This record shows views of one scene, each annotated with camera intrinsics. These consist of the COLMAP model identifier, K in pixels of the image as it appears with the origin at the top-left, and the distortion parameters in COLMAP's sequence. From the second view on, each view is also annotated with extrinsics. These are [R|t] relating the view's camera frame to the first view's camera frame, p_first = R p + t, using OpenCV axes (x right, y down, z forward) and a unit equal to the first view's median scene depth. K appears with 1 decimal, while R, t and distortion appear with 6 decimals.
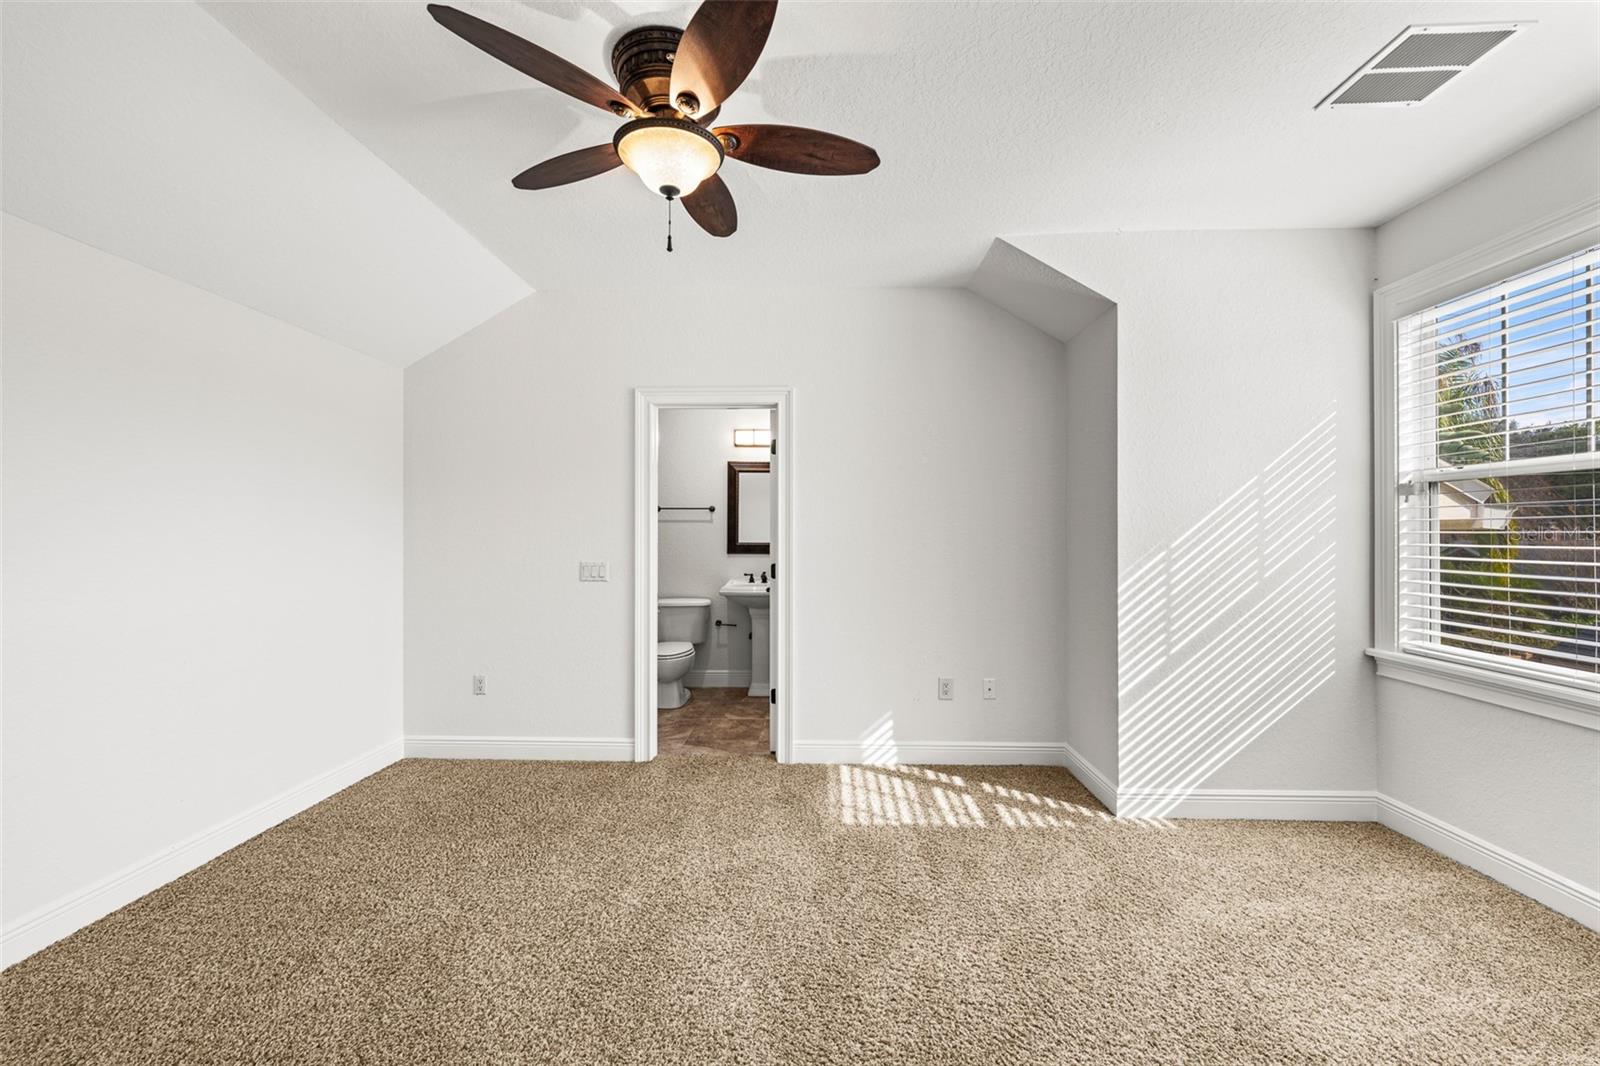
lens RADIAL K [[636.0, 0, 800.0], [0, 636.0, 533.0], [0, 0, 1]] dist [-0.000356, 0.000091]
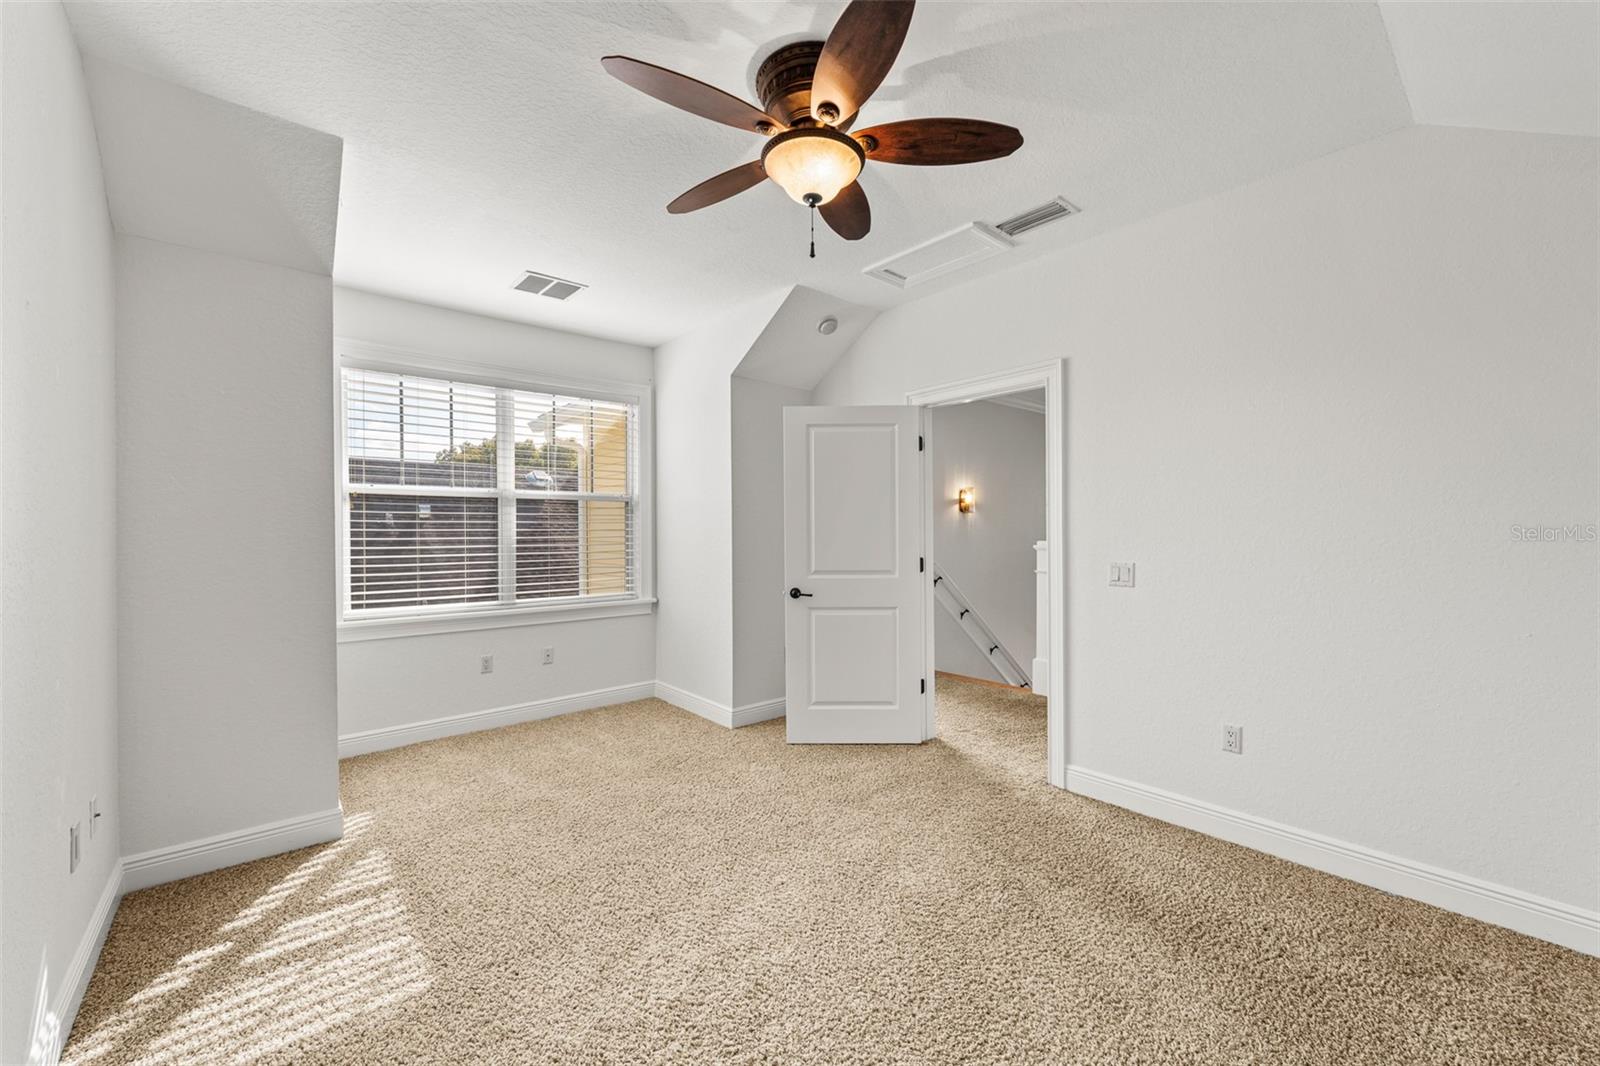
lens RADIAL K [[636.0, 0, 800.0], [0, 636.0, 533.0], [0, 0, 1]] dist [-0.000356, 0.000091]
pose [[-0.671523, 0.006777, 0.740953, -0.636755], [0.011440, 0.999934, 0.001223, 0.013124], [-0.740896, 0.009298, -0.671556, 1.138906]]
